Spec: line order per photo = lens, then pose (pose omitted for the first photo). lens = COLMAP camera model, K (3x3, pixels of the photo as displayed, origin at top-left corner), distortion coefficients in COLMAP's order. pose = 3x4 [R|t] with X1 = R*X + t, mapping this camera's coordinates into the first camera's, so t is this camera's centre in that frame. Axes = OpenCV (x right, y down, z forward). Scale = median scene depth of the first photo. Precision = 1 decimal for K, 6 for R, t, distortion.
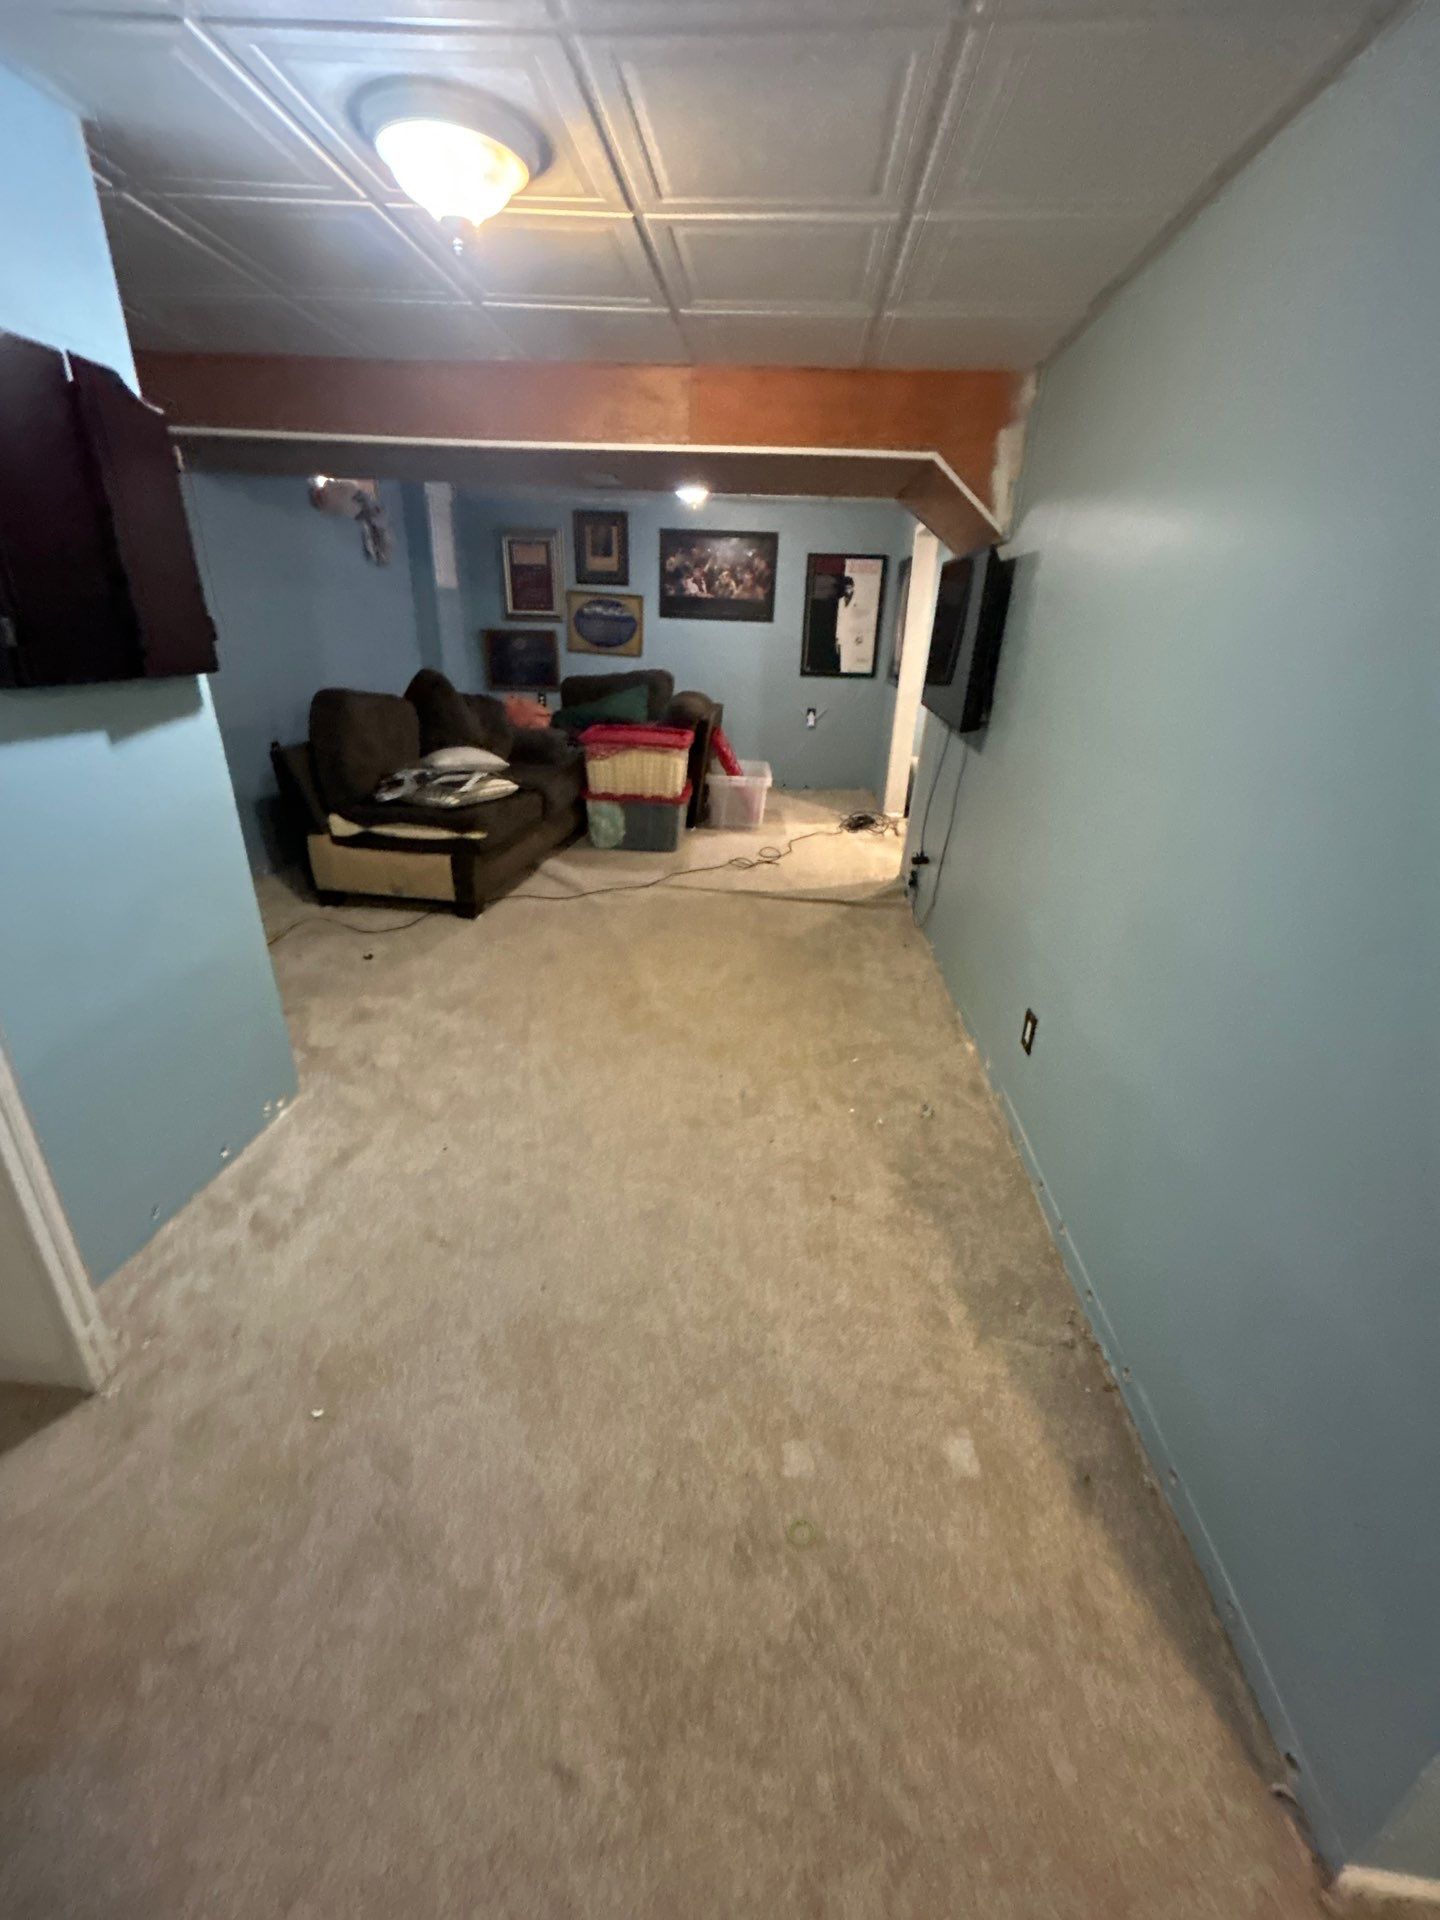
lens RADIAL K [[766.2, 0, 720.6], [0, 766.2, 958.3], [0, 0, 1]] dist [-0.000919, -0.000268]
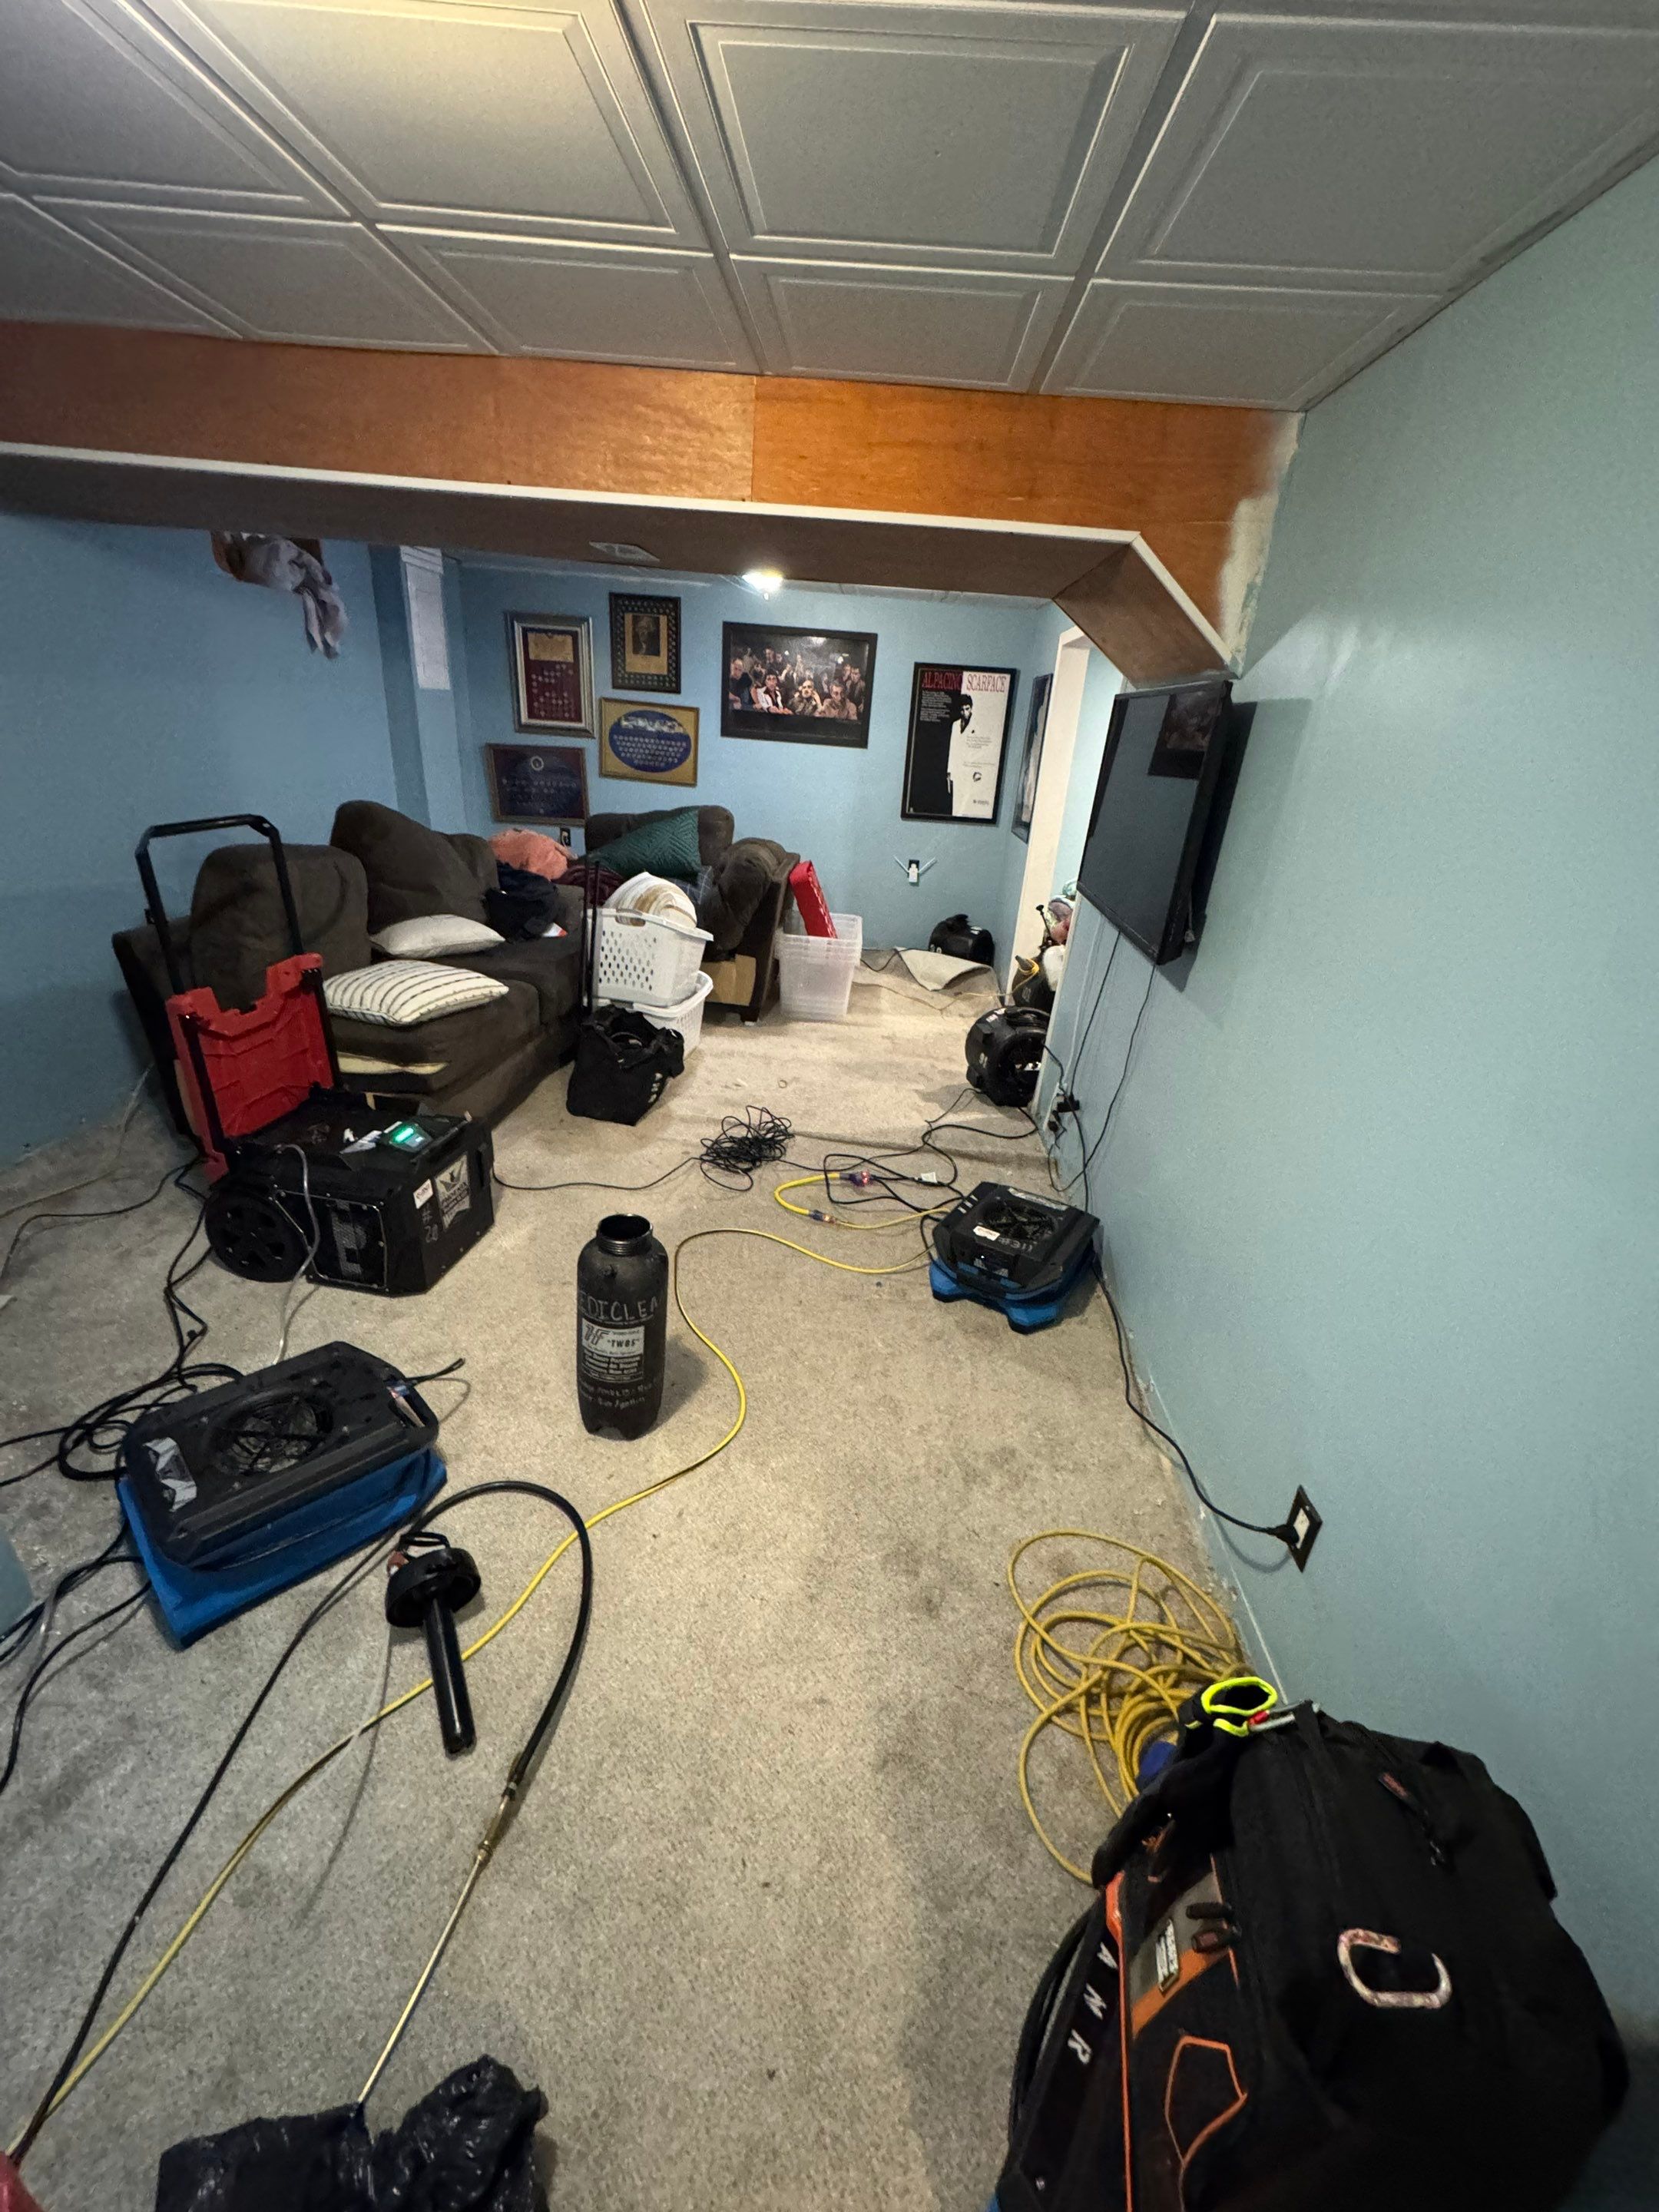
lens RADIAL K [[882.7, 0, 829.6], [0, 882.7, 1111.2], [0, 0, 1]] dist [-0.000919, -0.000268]
pose [[0.998925, 0.023401, 0.040009, 0.003029], [-0.023287, 0.999723, -0.003309, -0.071216], [-0.040075, 0.002374, 0.999194, 0.114966]]
